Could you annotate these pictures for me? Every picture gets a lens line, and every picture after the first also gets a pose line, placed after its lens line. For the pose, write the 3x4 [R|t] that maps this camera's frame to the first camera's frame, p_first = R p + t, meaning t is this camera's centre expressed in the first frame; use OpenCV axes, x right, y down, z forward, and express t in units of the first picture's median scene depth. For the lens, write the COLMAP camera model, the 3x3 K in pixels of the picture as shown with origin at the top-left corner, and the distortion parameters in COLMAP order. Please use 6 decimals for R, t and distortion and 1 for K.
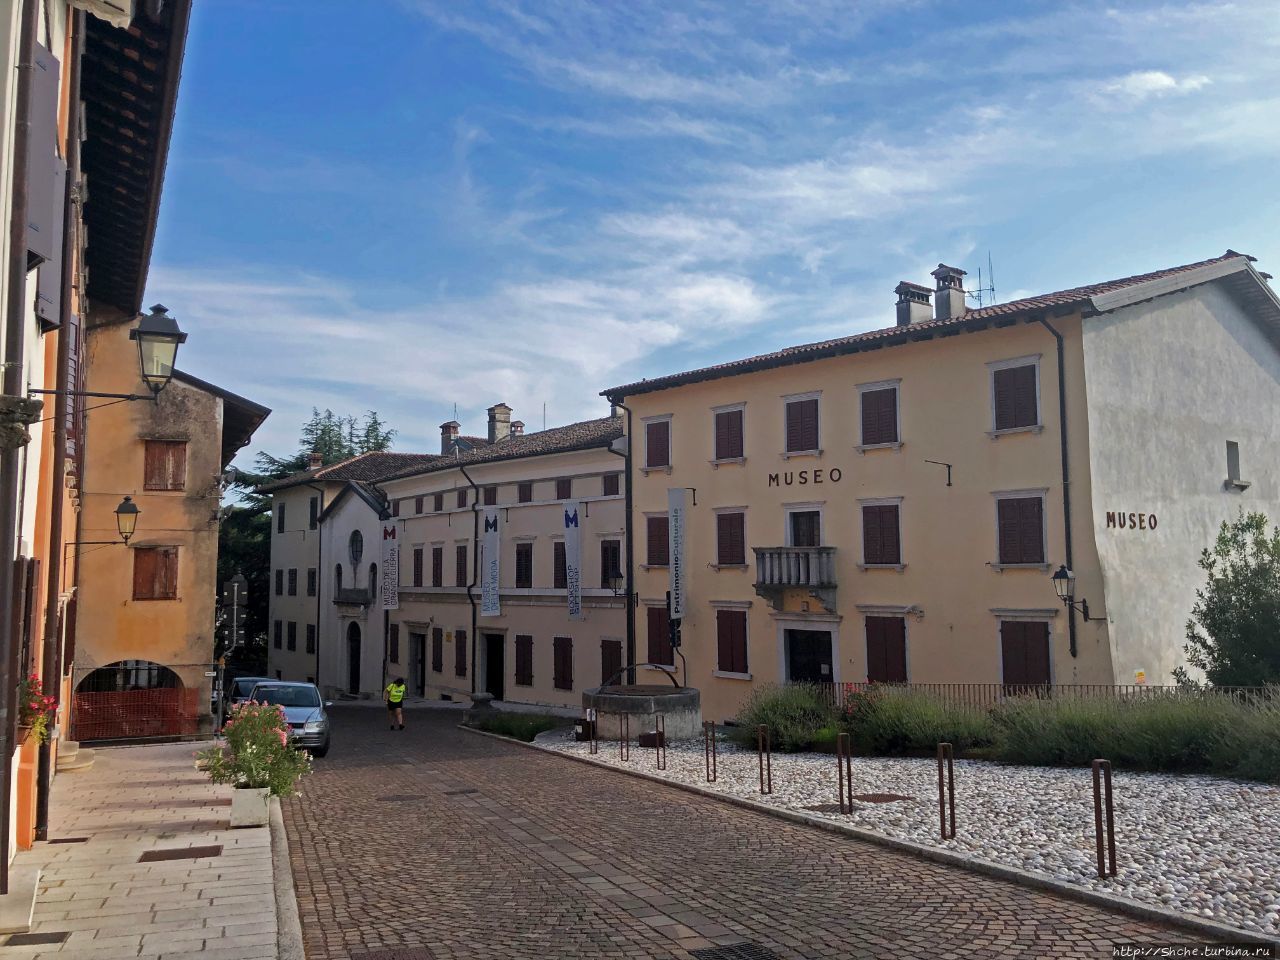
lens RADIAL K [[1030.6, 0, 640.0], [0, 1030.6, 480.0], [0, 0, 1]] dist [0.015733, 0.007262]
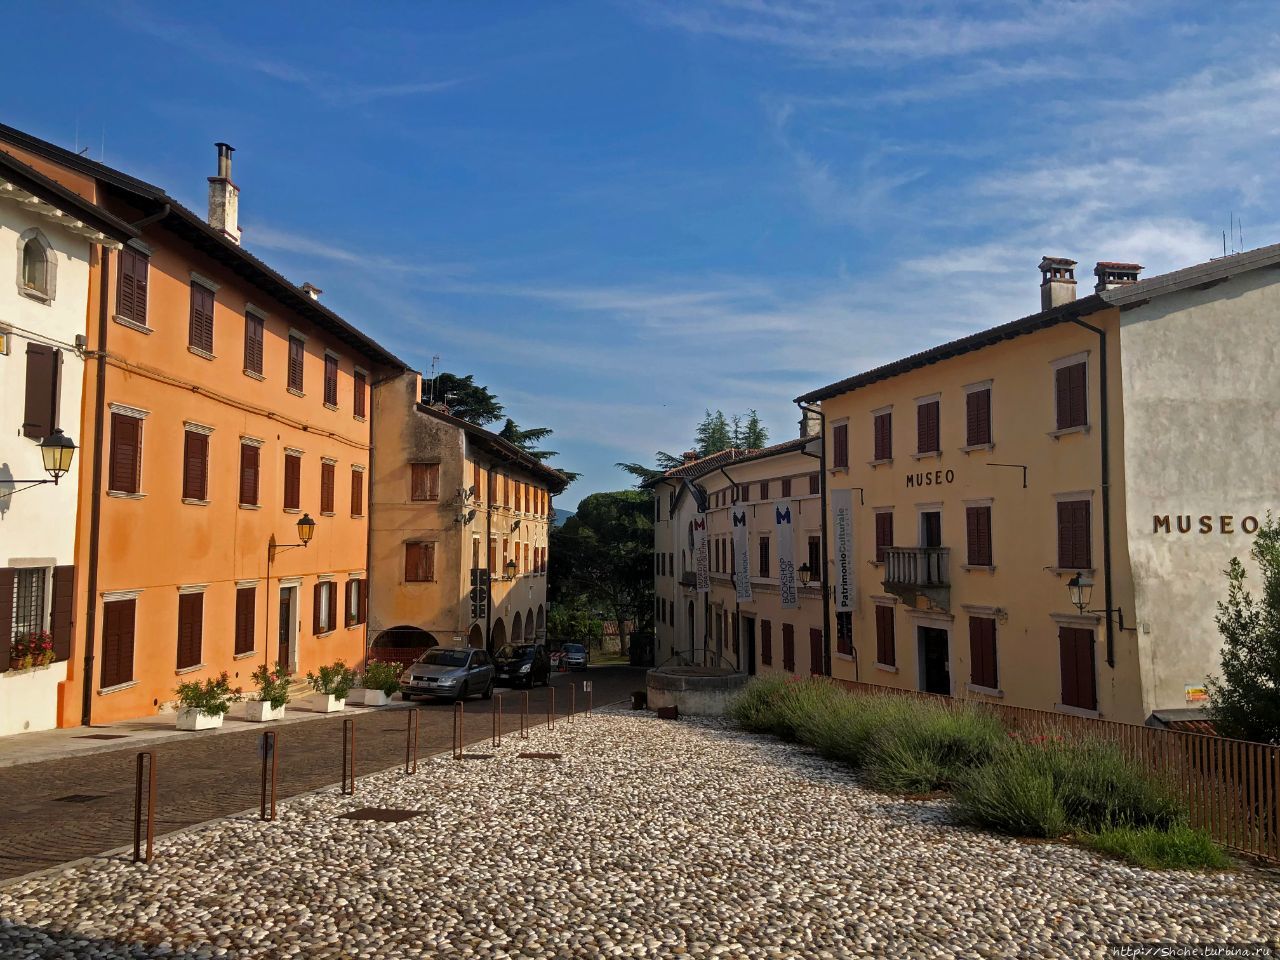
lens RADIAL K [[1030.6, 0, 640.0], [0, 1030.6, 480.0], [0, 0, 1]] dist [0.015733, 0.007262]
pose [[0.877358, -0.021695, -0.479346, 0.411650], [0.031069, 0.999450, 0.011632, -0.022363], [0.478830, -0.025099, 0.877549, -0.037743]]
